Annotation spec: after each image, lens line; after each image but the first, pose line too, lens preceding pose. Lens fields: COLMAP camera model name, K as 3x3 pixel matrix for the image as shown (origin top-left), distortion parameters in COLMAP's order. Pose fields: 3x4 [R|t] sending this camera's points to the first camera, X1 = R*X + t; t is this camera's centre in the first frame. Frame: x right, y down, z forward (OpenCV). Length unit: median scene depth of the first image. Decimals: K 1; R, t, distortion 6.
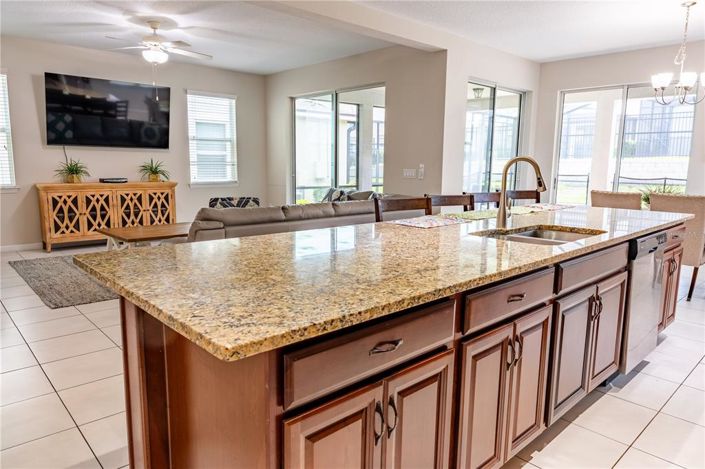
lens RADIAL K [[471.4, 0, 352.5], [0, 471.4, 234.5], [0, 0, 1]] dist [-0.006527, -0.000385]
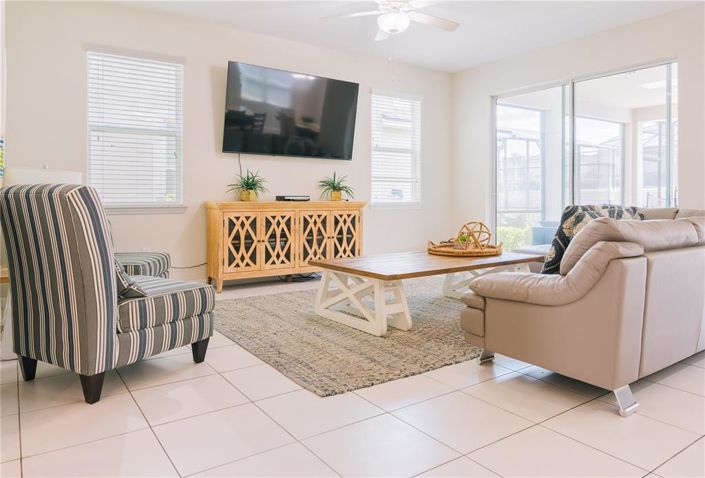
lens RADIAL K [[501.4, 0, 353.3], [0, 501.4, 196.4], [0, 0, 1]] dist [0.064987, -0.000061]
pose [[0.990913, -0.006248, -0.134361, -0.285462], [-0.013960, 0.988749, -0.148931, 0.003296], [0.133780, 0.149453, 0.979677, 0.195915]]
